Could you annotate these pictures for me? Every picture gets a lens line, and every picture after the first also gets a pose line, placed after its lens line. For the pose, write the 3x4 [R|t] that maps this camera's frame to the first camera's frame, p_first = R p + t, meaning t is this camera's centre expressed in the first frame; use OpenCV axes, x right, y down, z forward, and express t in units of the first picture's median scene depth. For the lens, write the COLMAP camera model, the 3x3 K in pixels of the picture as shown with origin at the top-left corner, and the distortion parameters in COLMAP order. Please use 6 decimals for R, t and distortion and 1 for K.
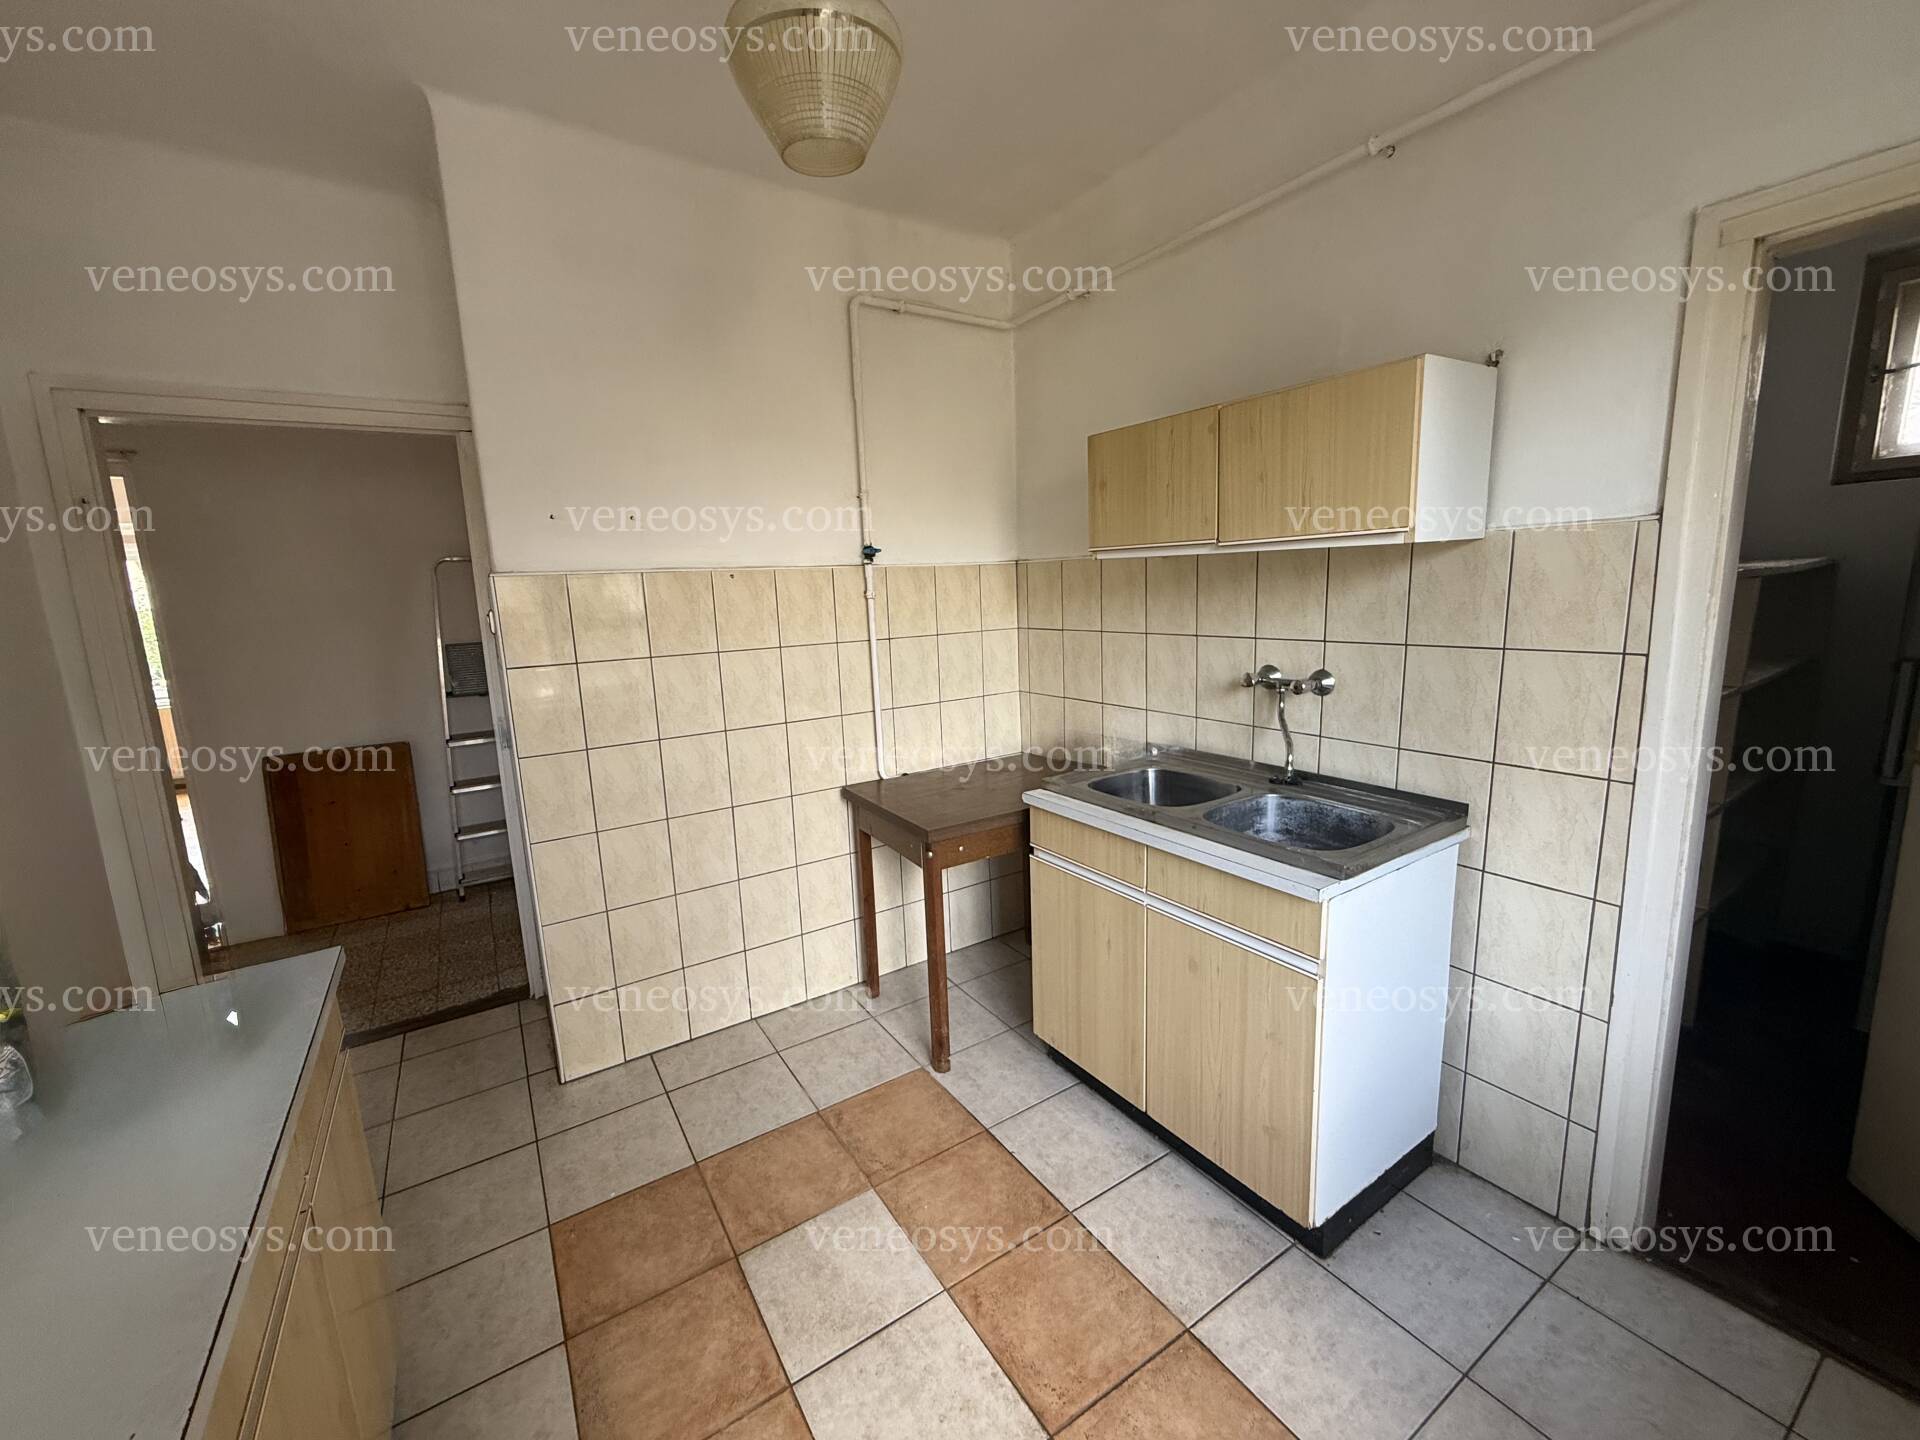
lens RADIAL K [[766.0, 0, 953.9], [0, 766.0, 718.3], [0, 0, 1]] dist [0.001640, 0.000154]
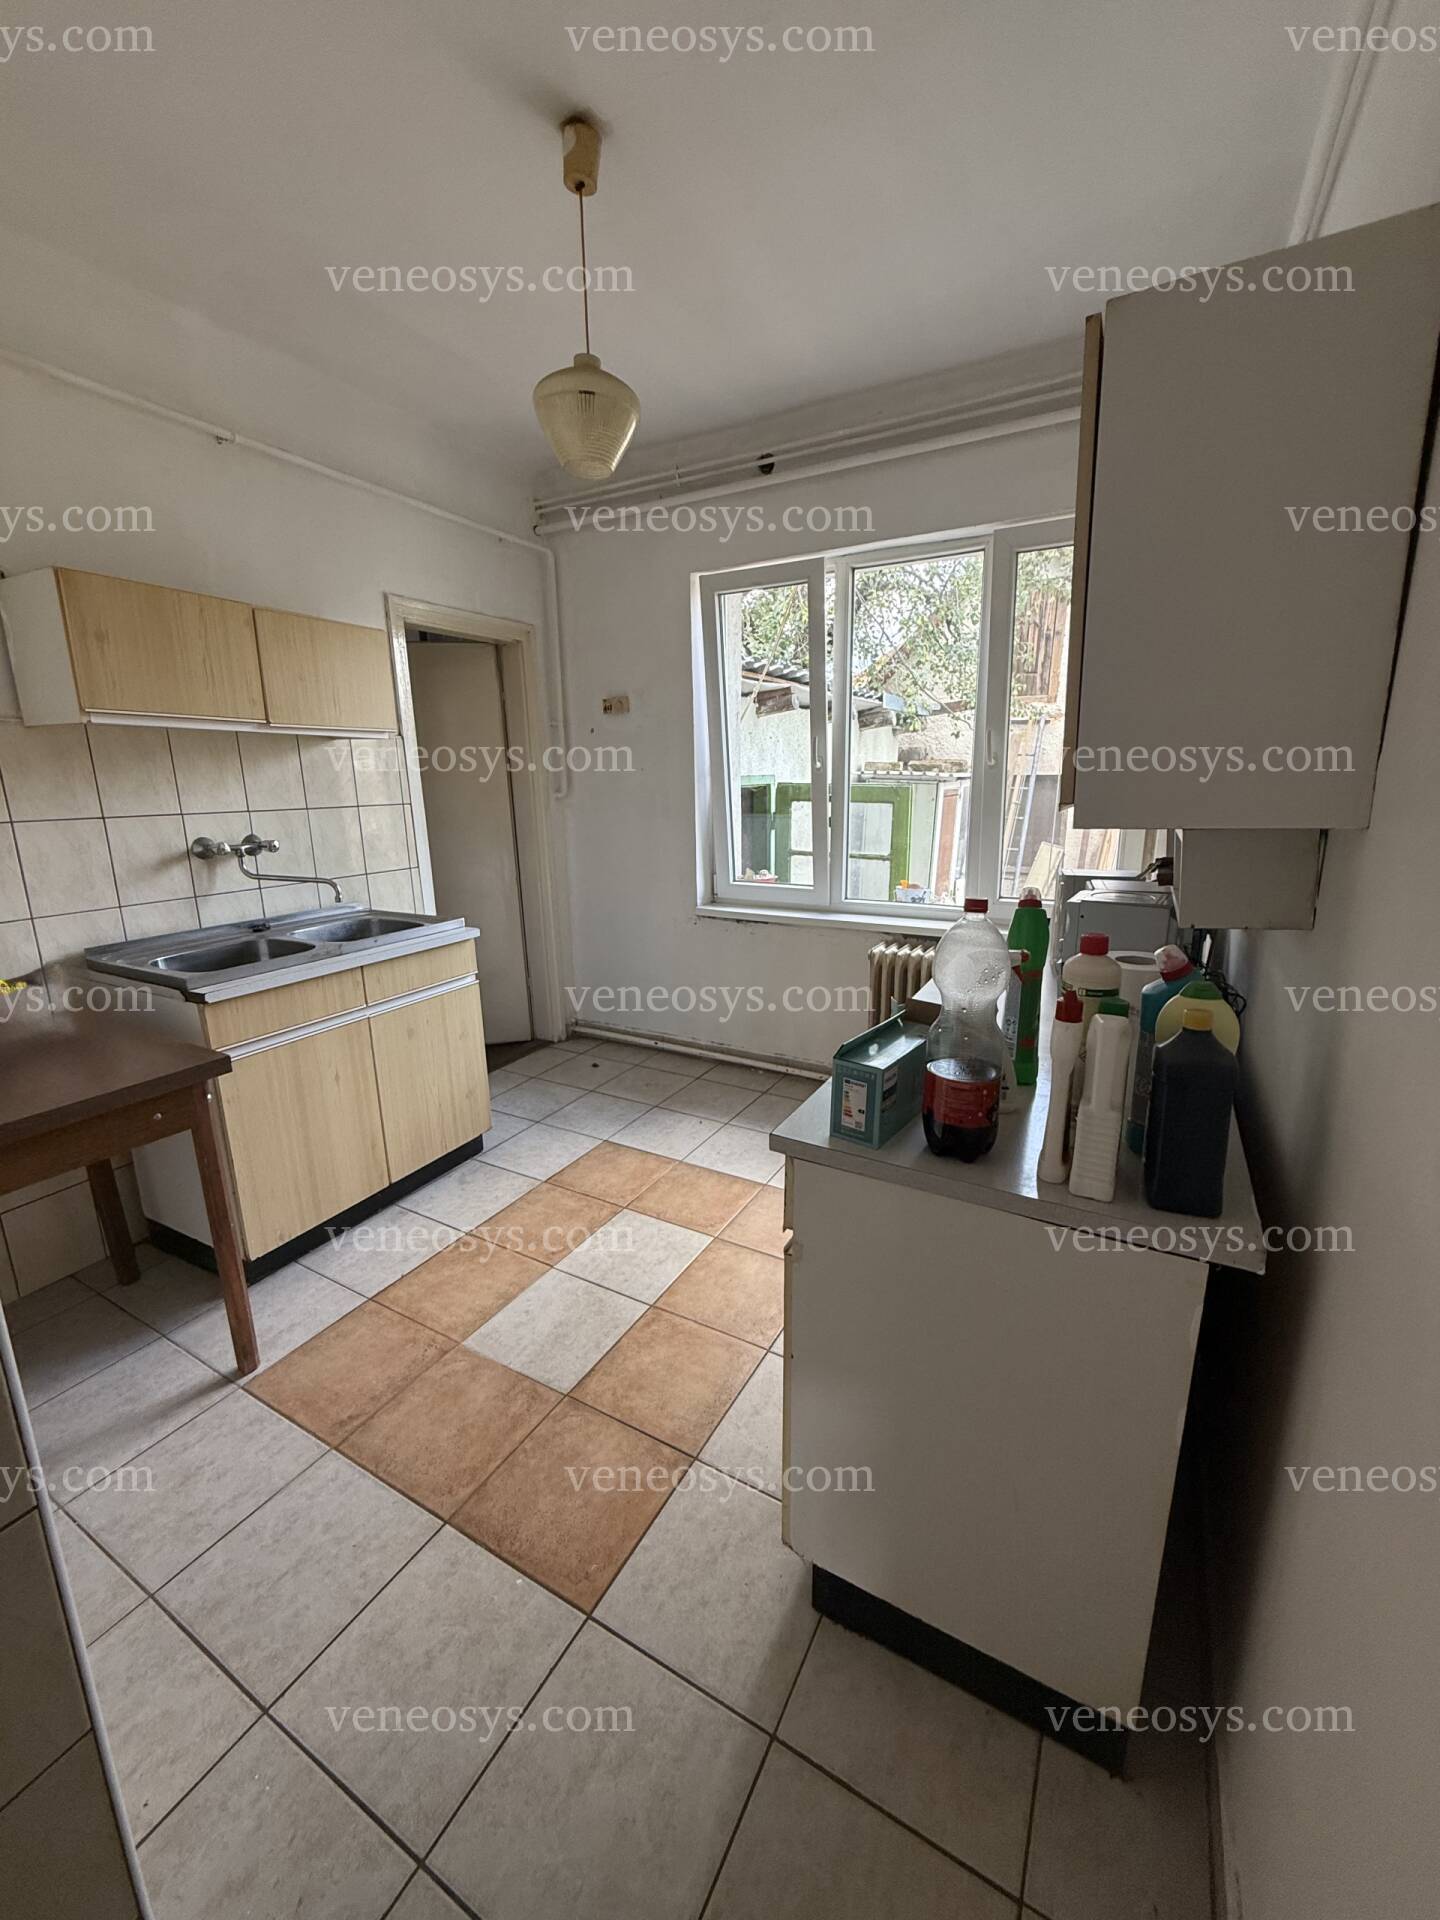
lens RADIAL K [[766.0, 0, 724.0], [0, 766.0, 951.2], [0, 0, 1]] dist [0.001640, 0.000154]
pose [[-0.471331, -0.159778, 0.867363, -1.116445], [0.177951, 0.945998, 0.270964, -0.095201], [-0.863818, 0.282062, -0.417445, 1.021915]]
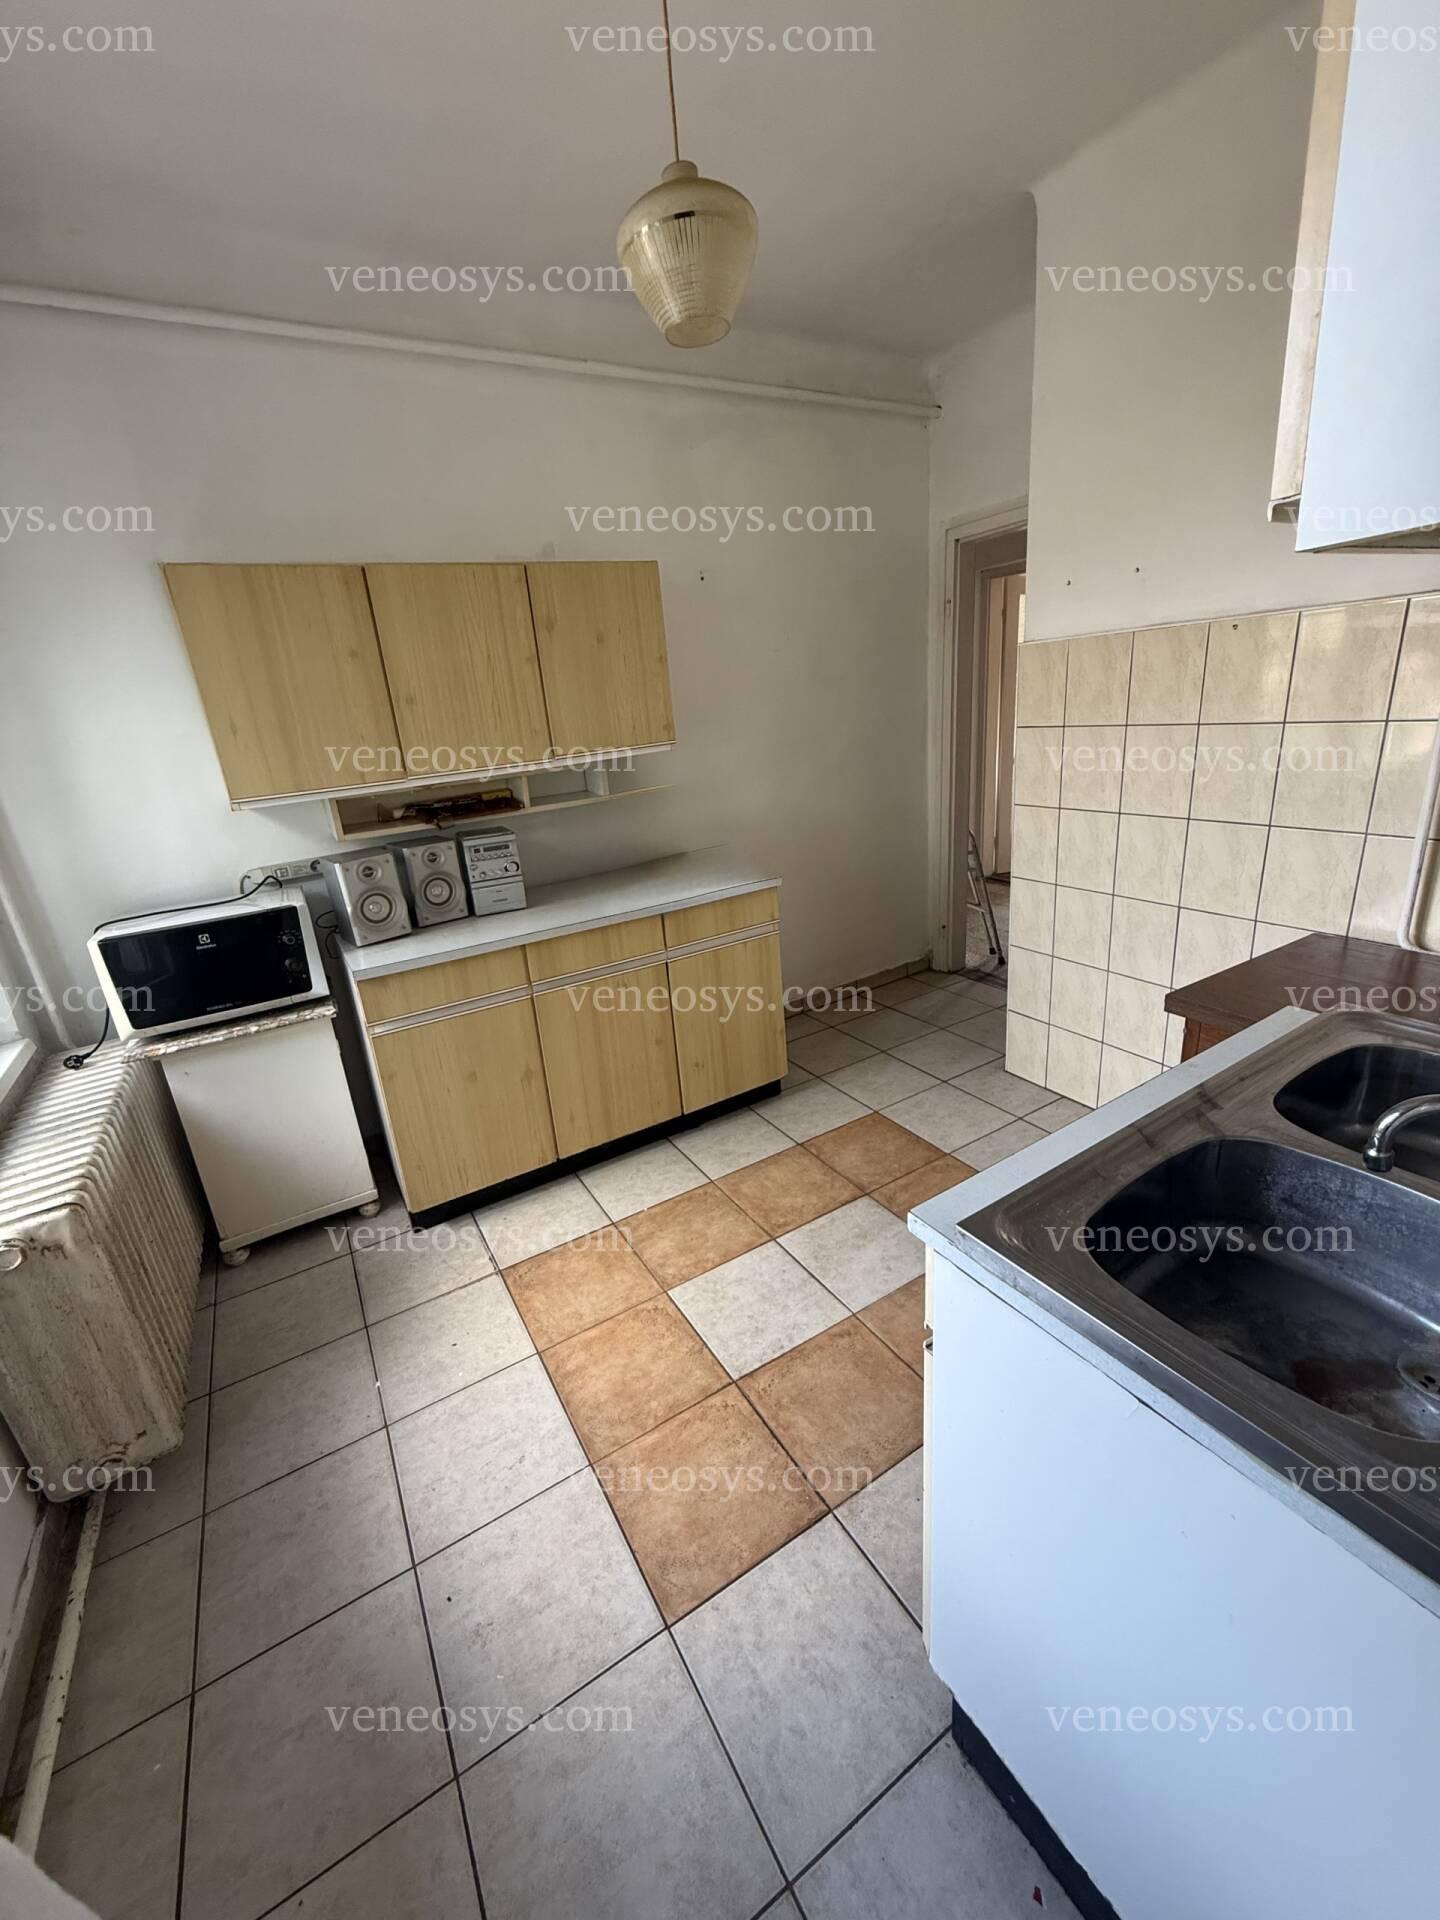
lens RADIAL K [[766.0, 0, 724.0], [0, 766.0, 951.2], [0, 0, 1]] dist [0.001640, 0.000154]
pose [[-0.025171, 0.350183, -0.936343, 0.795196], [-0.081940, 0.932766, 0.351047, -0.144347], [0.996319, 0.085560, 0.005215, 0.668249]]
